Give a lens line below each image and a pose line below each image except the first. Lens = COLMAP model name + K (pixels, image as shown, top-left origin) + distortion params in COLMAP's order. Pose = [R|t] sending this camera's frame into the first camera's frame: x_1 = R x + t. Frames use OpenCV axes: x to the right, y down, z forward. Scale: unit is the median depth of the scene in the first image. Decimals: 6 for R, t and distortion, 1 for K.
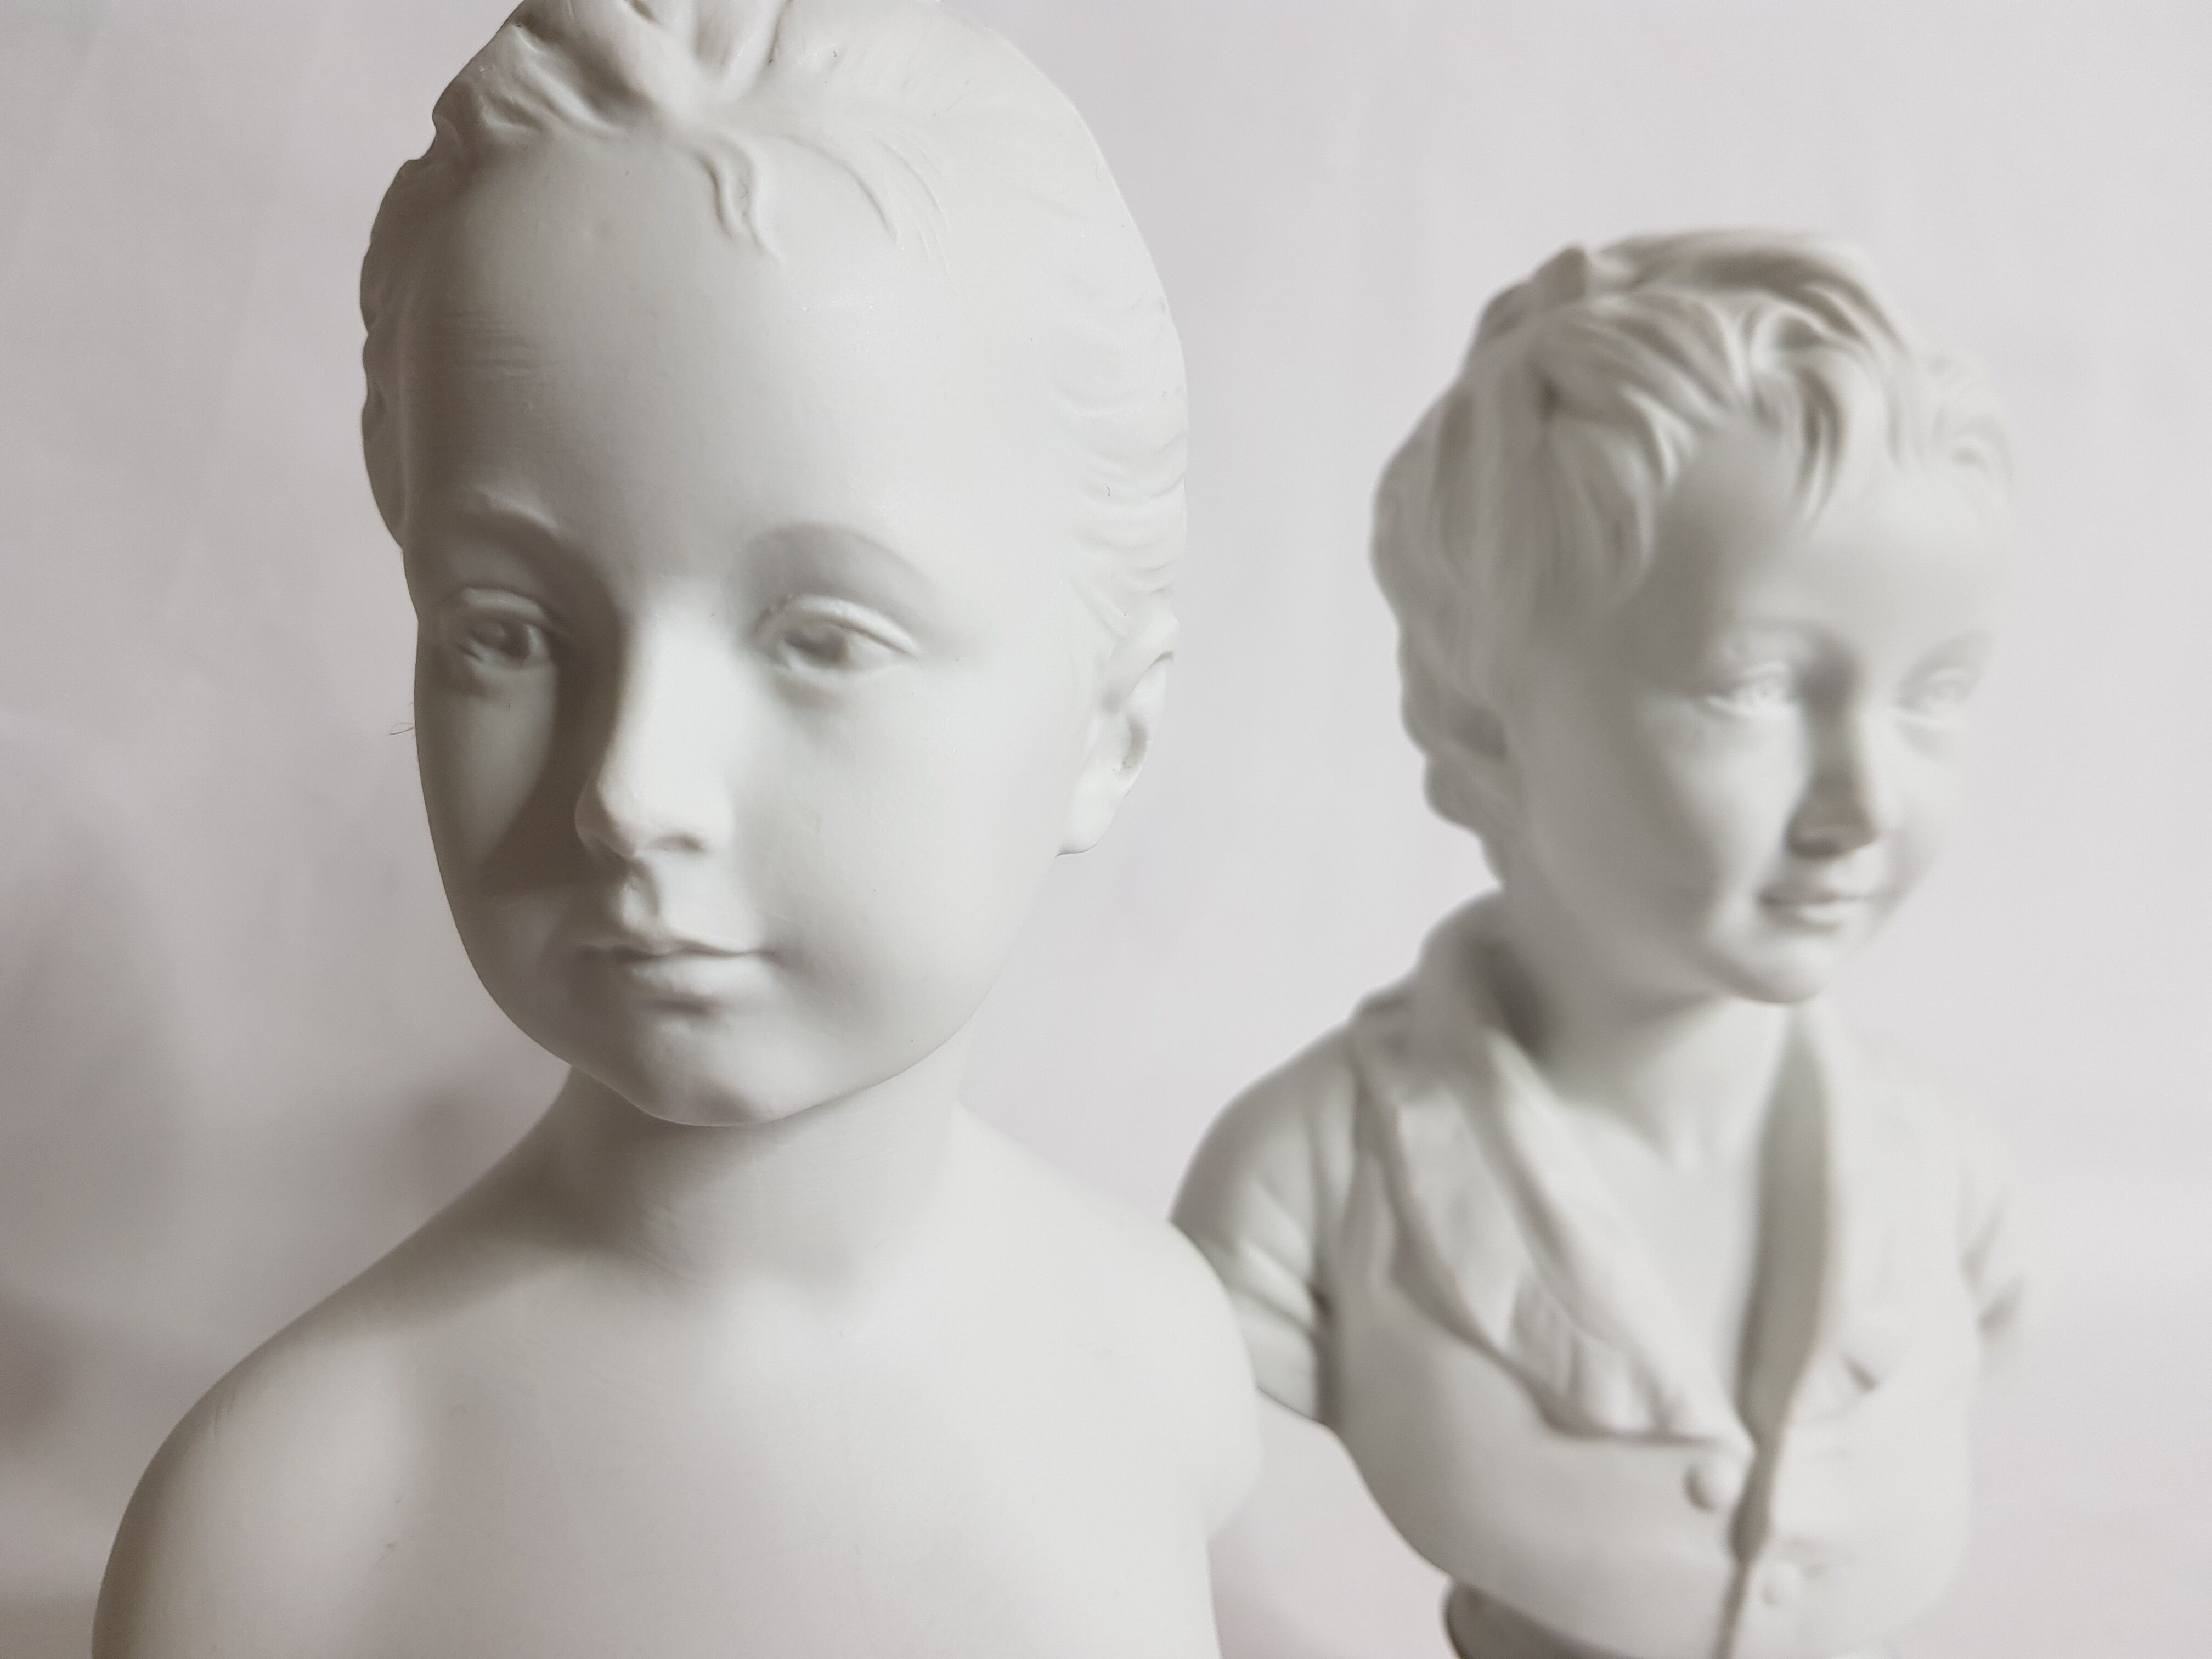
lens RADIAL K [[1919.5, 0, 1075.9], [0, 1919.5, 779.4], [0, 0, 1]] dist [0.022284, -0.035870]
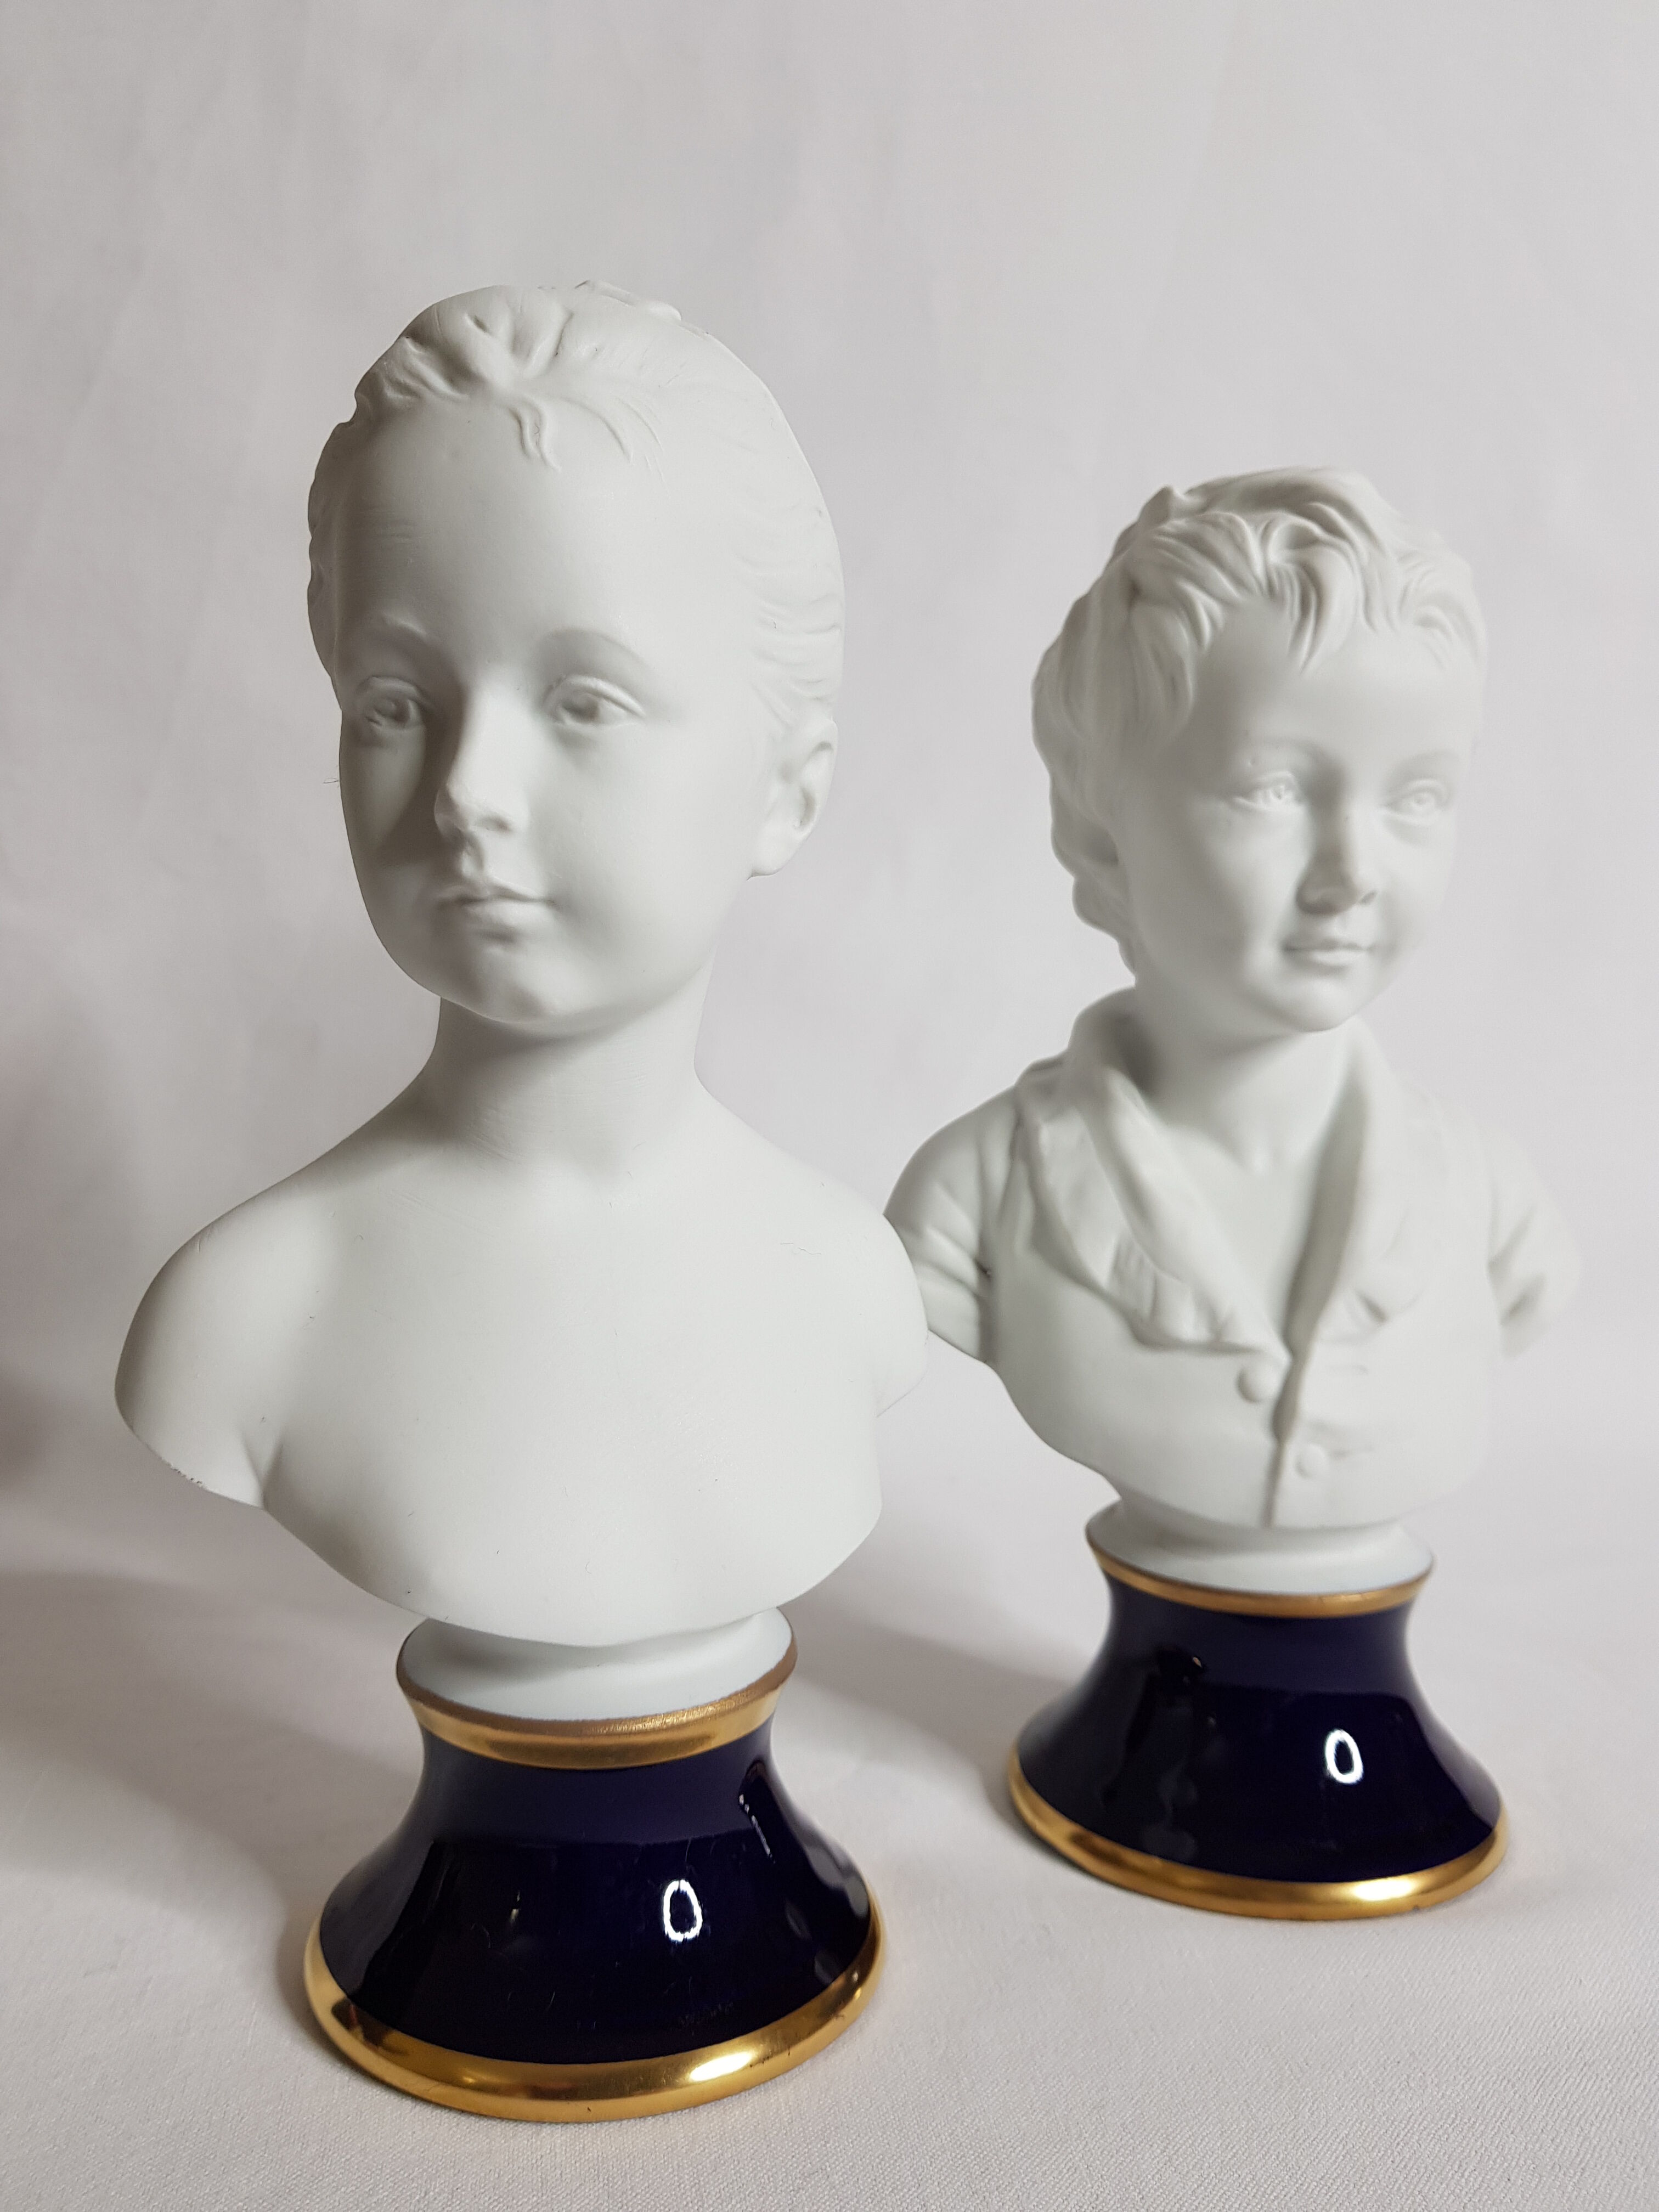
lens RADIAL K [[1927.9, 0, 786.4], [0, 1927.9, 1043.9], [0, 0, 1]] dist [0.062140, -0.023269]
pose [[0.995459, 0.003047, -0.095141, 0.141524], [-0.007131, 0.999066, -0.042616, 0.205020], [0.094922, 0.043101, 0.994551, -0.437038]]
